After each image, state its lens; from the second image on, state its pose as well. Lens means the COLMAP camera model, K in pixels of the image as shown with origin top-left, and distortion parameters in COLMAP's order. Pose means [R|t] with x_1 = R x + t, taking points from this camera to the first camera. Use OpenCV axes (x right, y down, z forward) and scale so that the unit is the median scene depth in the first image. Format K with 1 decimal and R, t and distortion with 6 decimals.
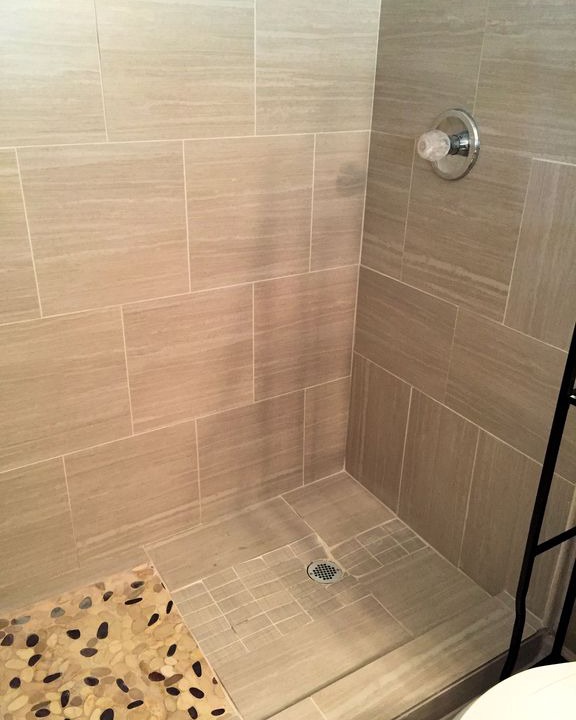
lens RADIAL K [[657.8, 0, 287.8], [0, 657.8, 358.8], [0, 0, 1]] dist [0.037409, -0.024875]
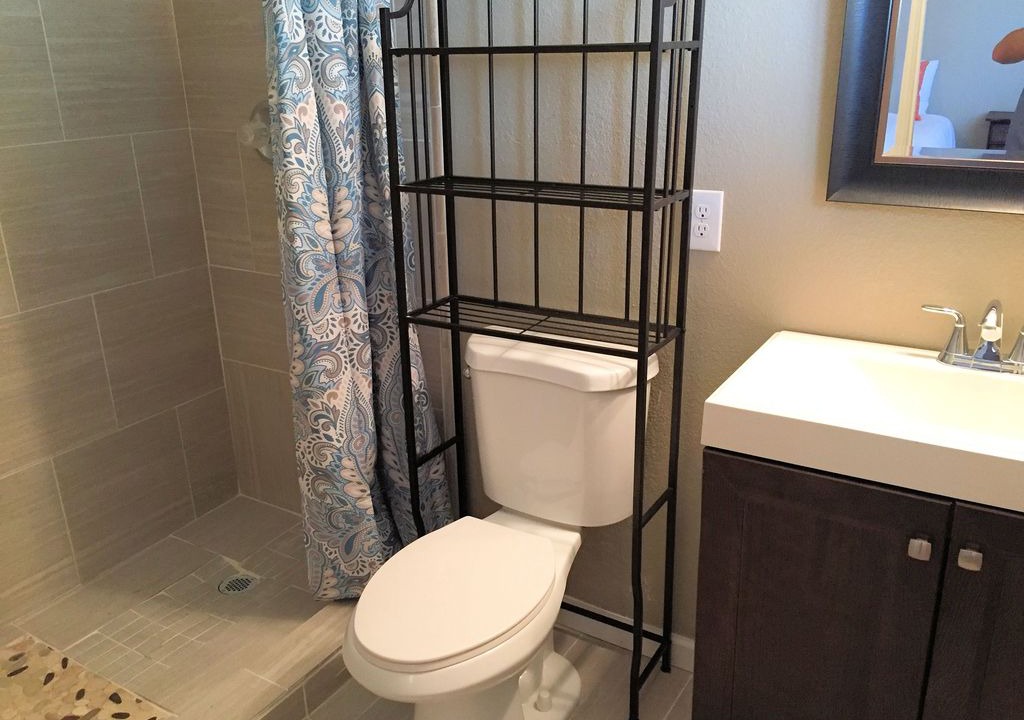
lens RADIAL K [[878.4, 0, 515.0], [0, 878.4, 359.4], [0, 0, 1]] dist [0.076533, -0.089144]
pose [[0.893750, -0.189984, 0.406347, -0.049169], [0.224740, 0.973634, -0.039096, 0.163993], [-0.388206, 0.126265, 0.912882, -0.384948]]
